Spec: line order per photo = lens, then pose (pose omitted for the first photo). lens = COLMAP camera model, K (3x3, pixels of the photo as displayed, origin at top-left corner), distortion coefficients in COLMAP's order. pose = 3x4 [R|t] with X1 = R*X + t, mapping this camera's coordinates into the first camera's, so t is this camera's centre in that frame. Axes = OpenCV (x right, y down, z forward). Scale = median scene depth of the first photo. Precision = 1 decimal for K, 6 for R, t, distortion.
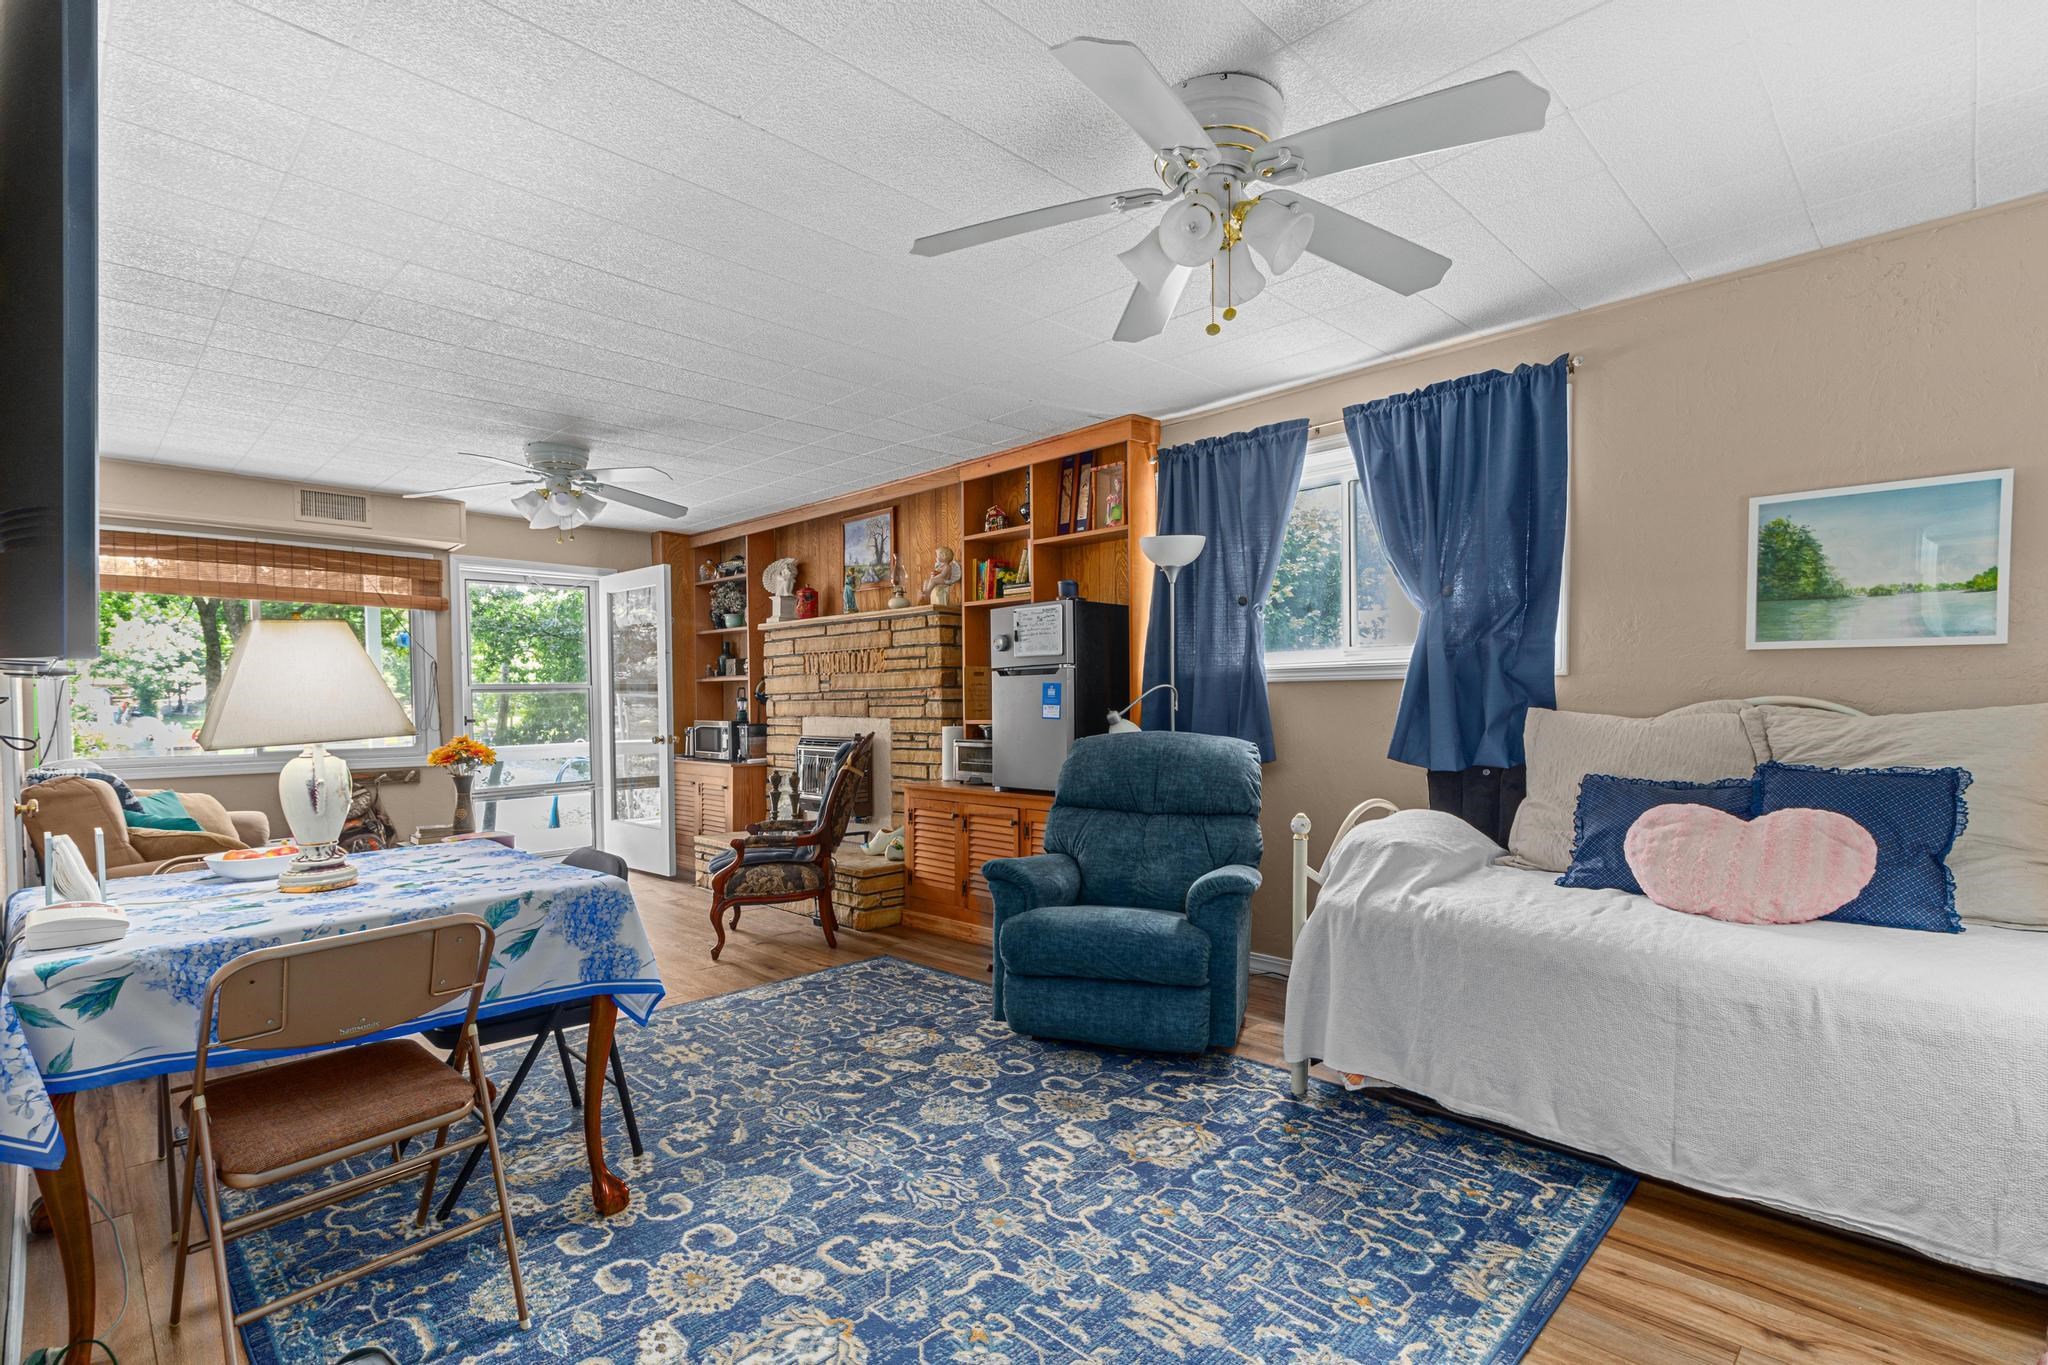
lens RADIAL K [[957.7, 0, 1028.7], [0, 957.7, 734.8], [0, 0, 1]] dist [0.000047, -0.000143]
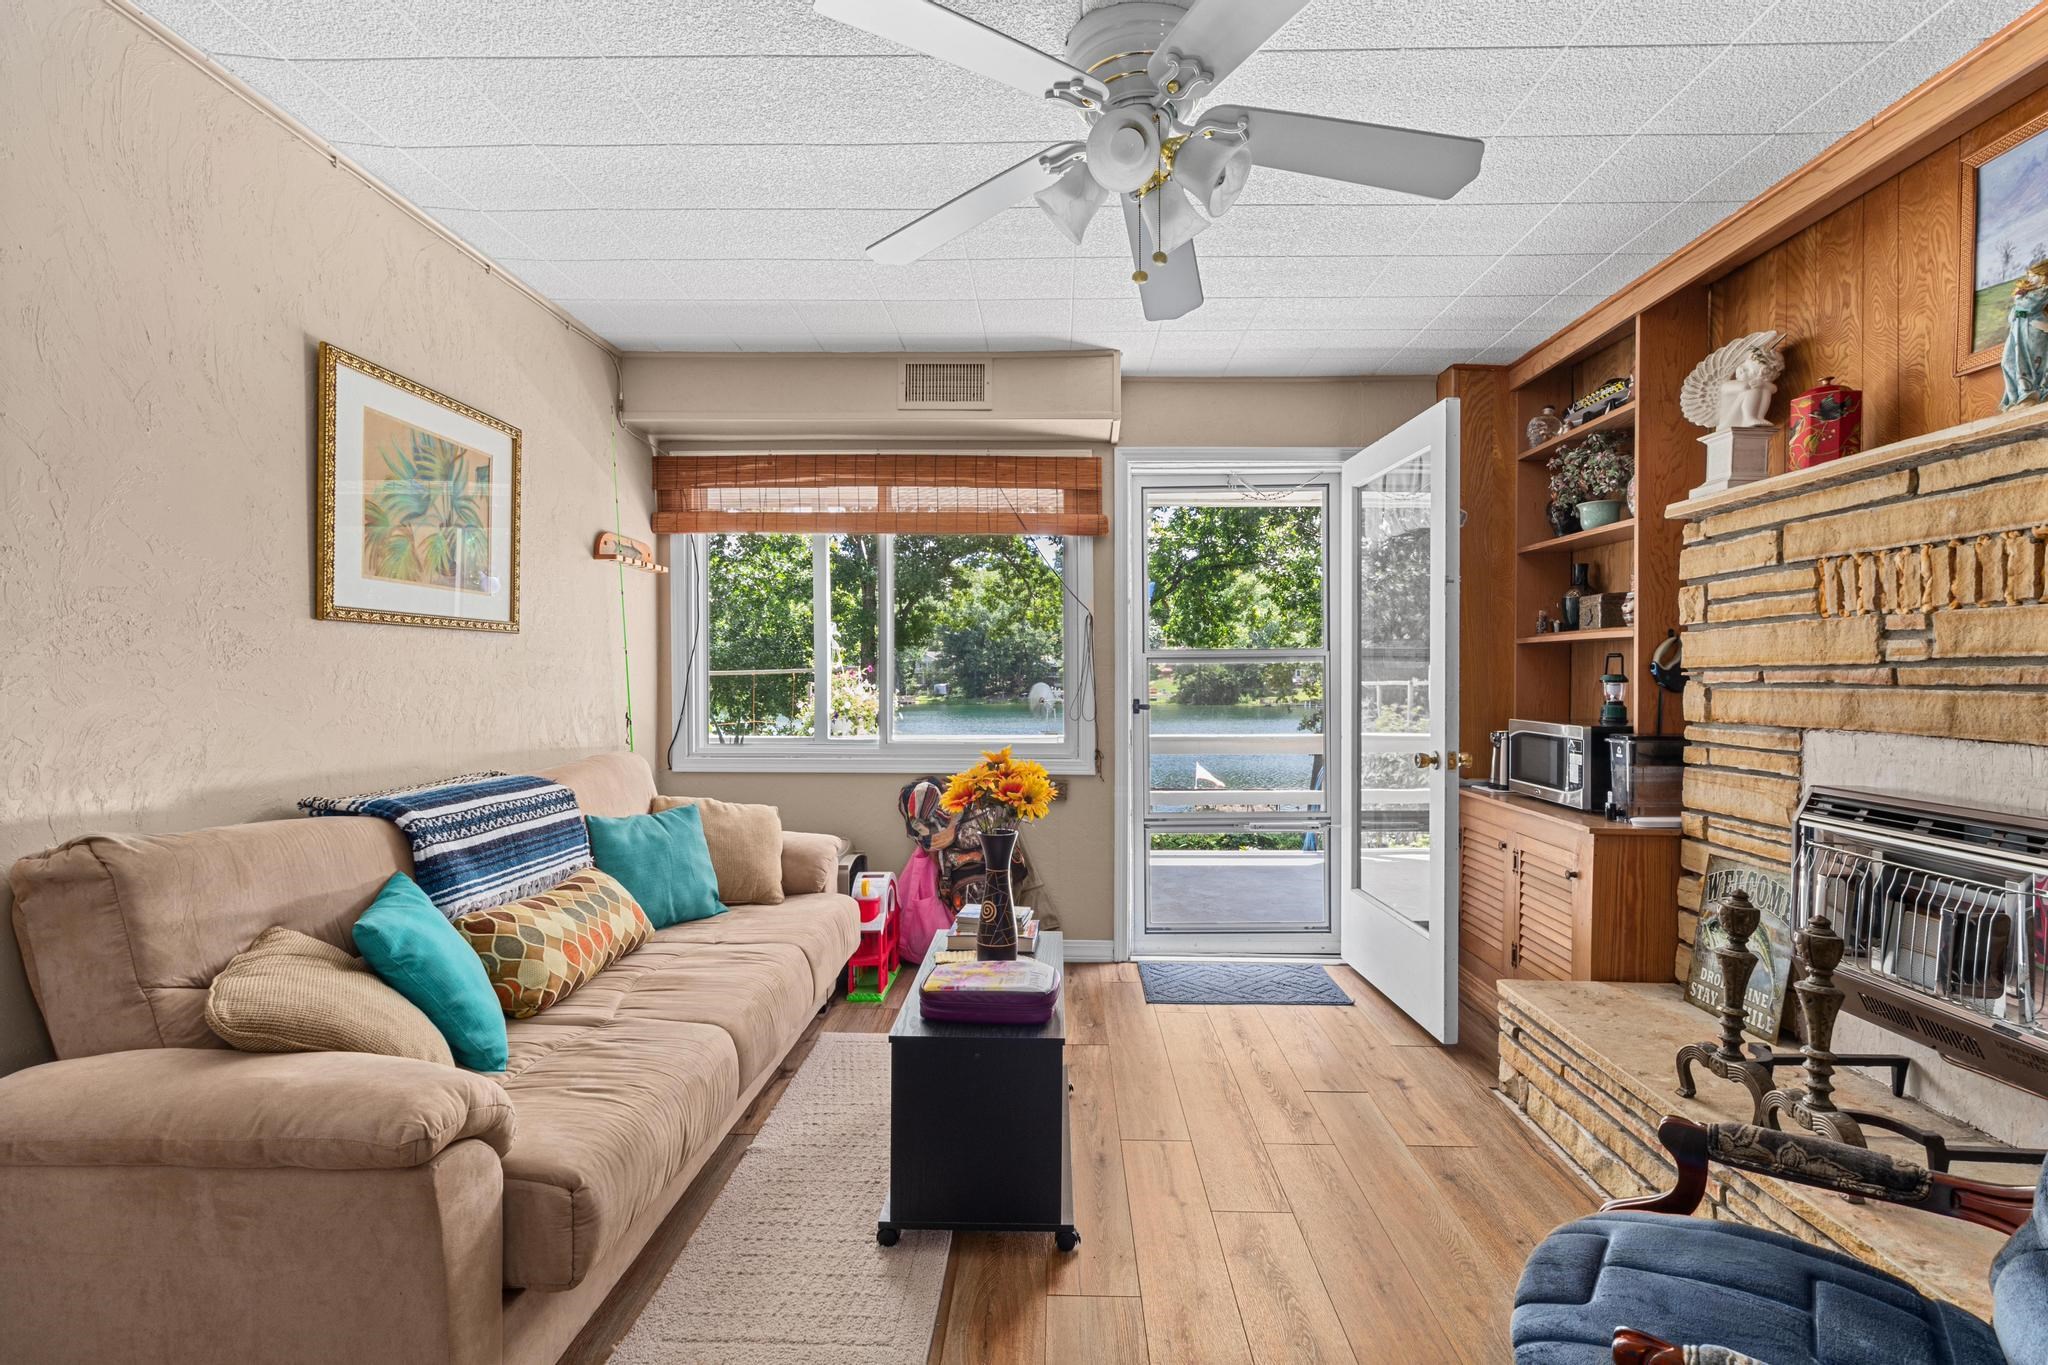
lens RADIAL K [[941.9, 0, 1051.1], [0, 941.9, 671.0], [0, 0, 1]] dist [0.002053, 0.000009]
pose [[0.691903, 0.009146, -0.721932, -0.197759], [-0.035364, 0.999149, -0.021234, -0.026628], [0.721124, 0.040222, 0.691638, 0.603821]]
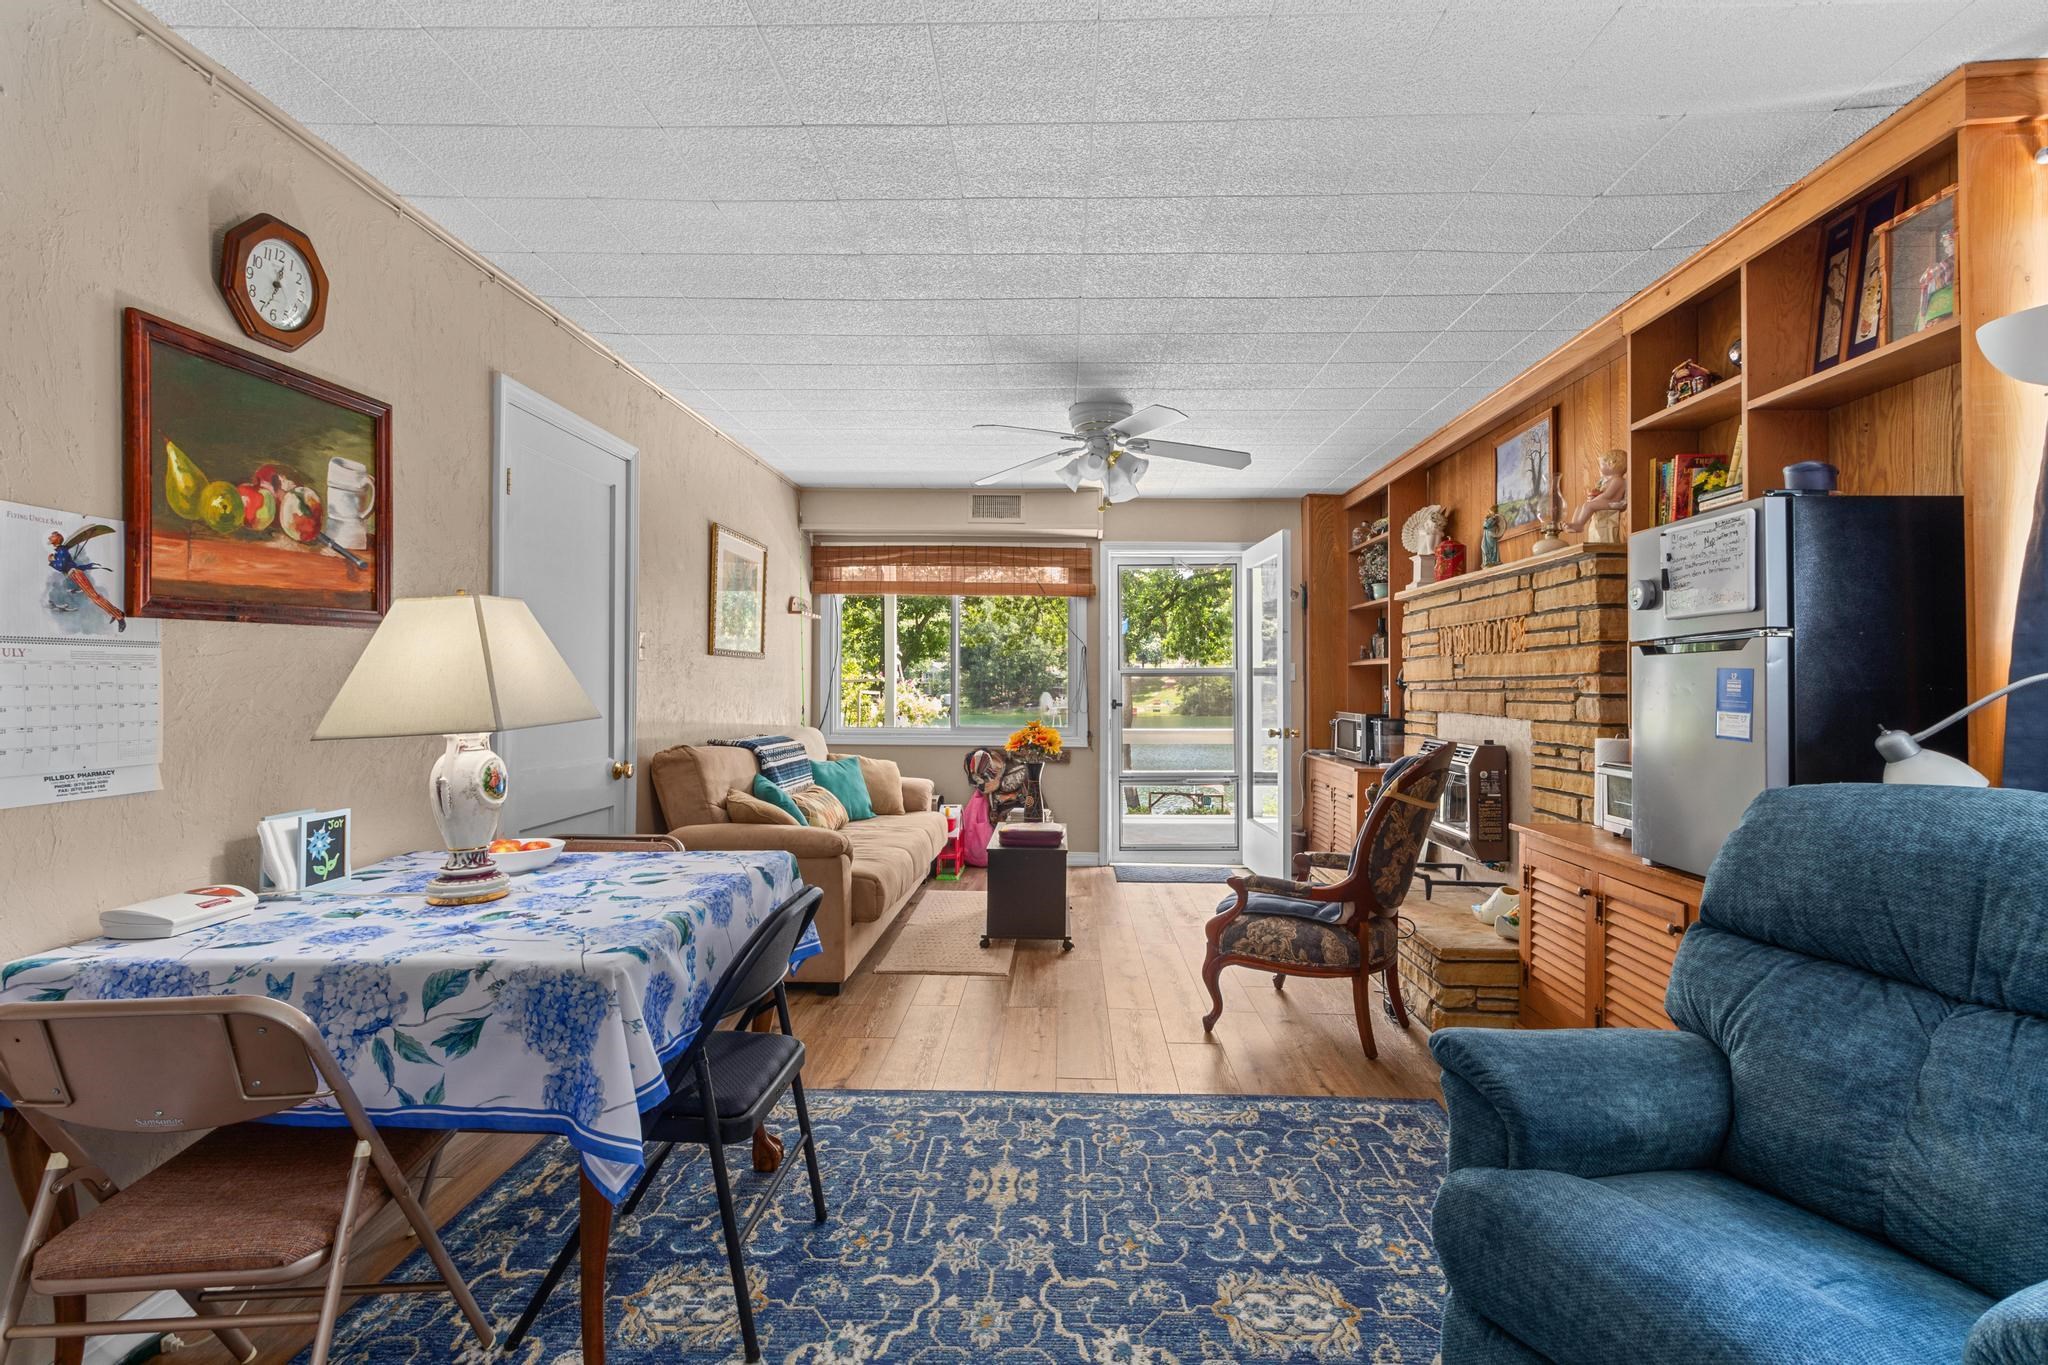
lens RADIAL K [[941.9, 0, 1051.1], [0, 941.9, 671.0], [0, 0, 1]] dist [0.002053, 0.000009]
pose [[0.688231, 0.003730, -0.725482, 0.102586], [-0.039859, 0.998671, -0.032678, -0.016942], [0.724396, 0.051407, 0.687465, 0.309211]]
